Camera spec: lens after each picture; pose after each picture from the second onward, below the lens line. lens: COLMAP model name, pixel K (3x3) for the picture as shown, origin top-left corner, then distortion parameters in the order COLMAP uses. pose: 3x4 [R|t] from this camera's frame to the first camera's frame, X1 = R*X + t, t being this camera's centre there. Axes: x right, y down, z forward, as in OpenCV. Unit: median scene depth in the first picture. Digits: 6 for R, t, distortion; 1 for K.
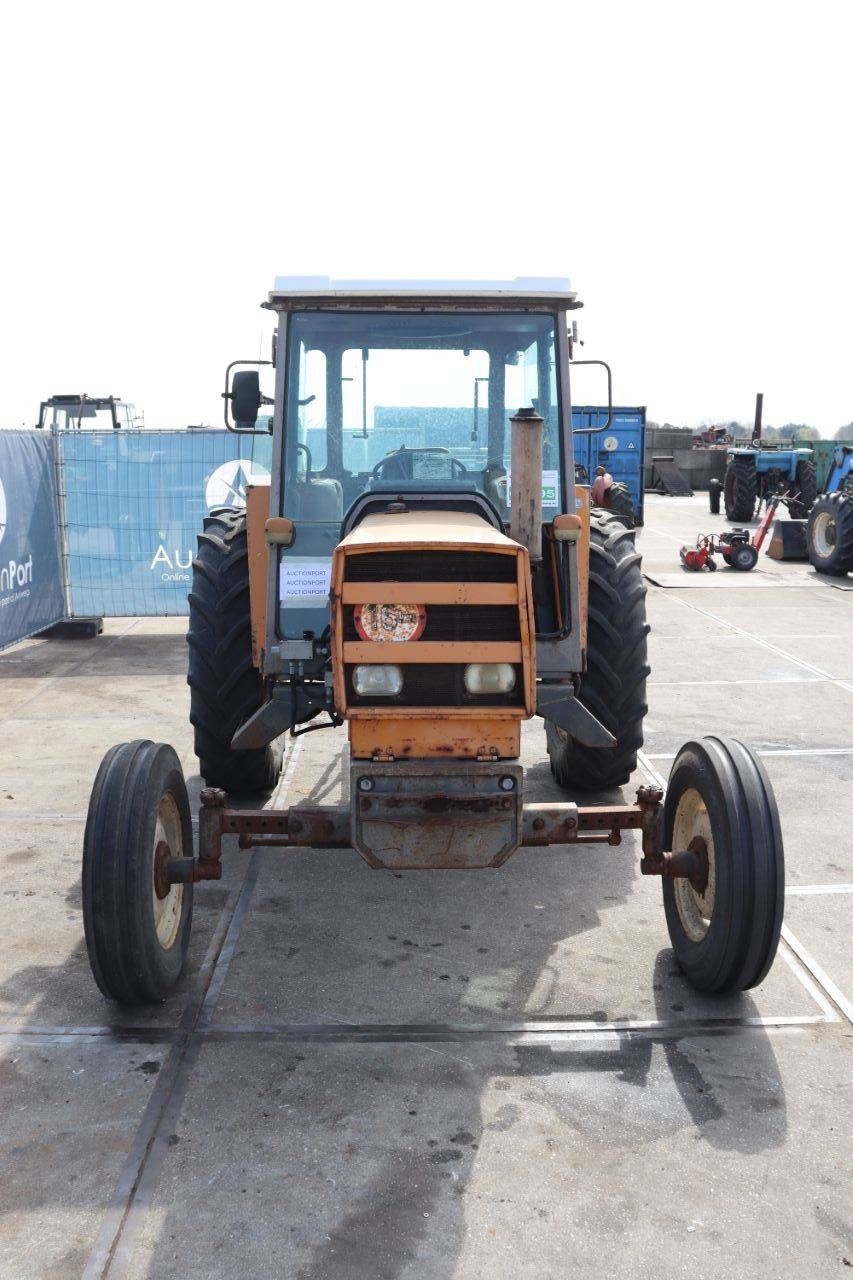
lens RADIAL K [[1076.6, 0, 426.5], [0, 1076.6, 640.0], [0, 0, 1]] dist [-0.129508, 0.010482]
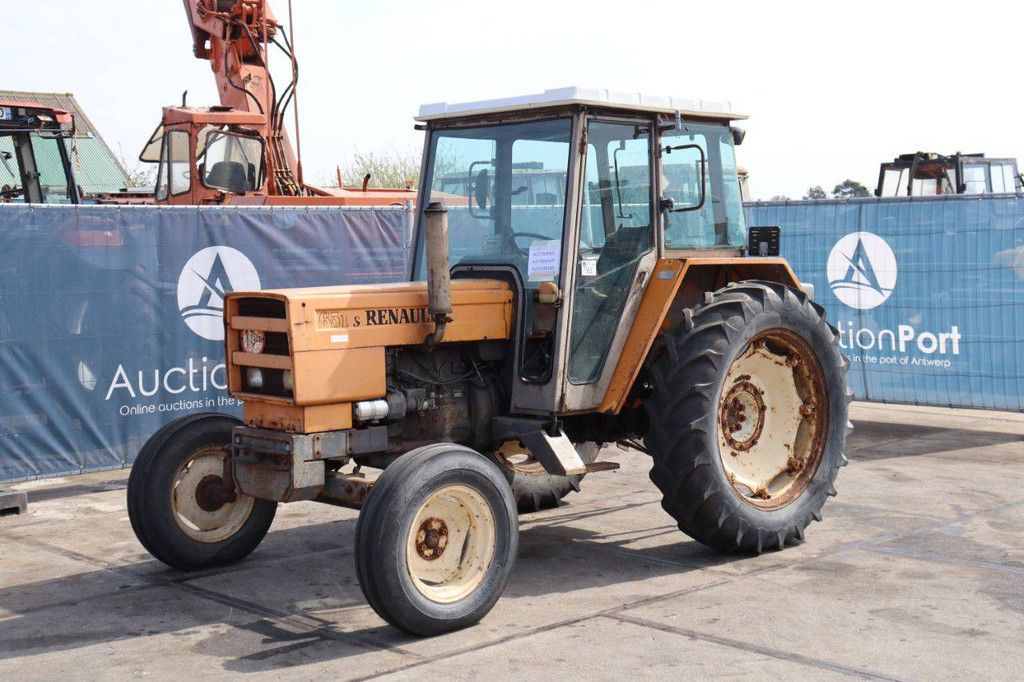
lens RADIAL K [[1487.1, 0, 512.0], [0, 1487.1, 341.0], [0, 0, 1]] dist [0.086008, 0.023583]
pose [[0.662292, 0.039424, -0.748208, 1.890655], [-0.106771, 0.993389, -0.042169, 0.036065], [0.741599, 0.107815, 0.662123, -0.210282]]
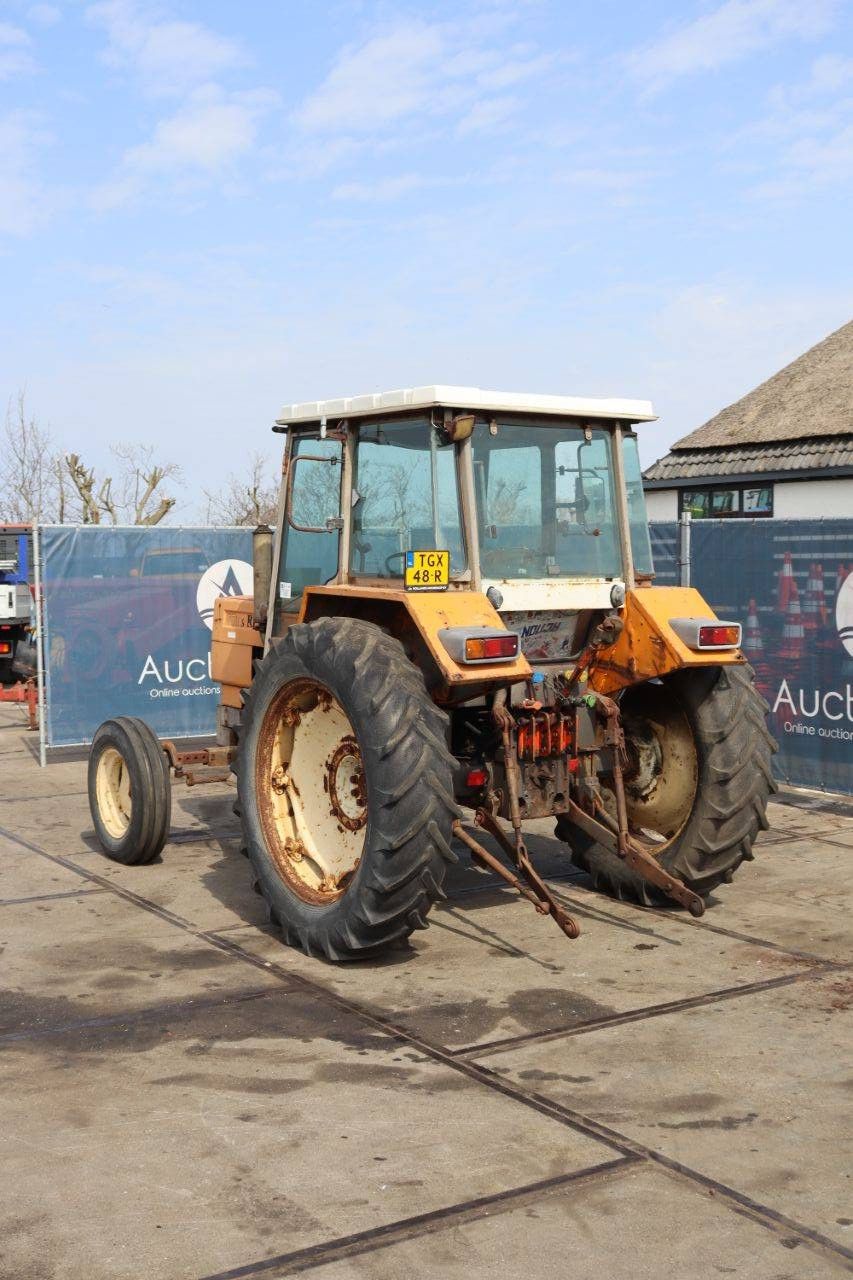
lens RADIAL K [[1468.4, 0, 426.5], [0, 1468.4, 640.0], [0, 0, 1]] dist [0.011858, 0.007827]
pose [[-0.848359, 0.029219, -0.528615, 1.220360], [-0.089636, 0.976134, 0.197809, -0.590517], [0.521779, 0.215196, -0.825493, 3.466124]]
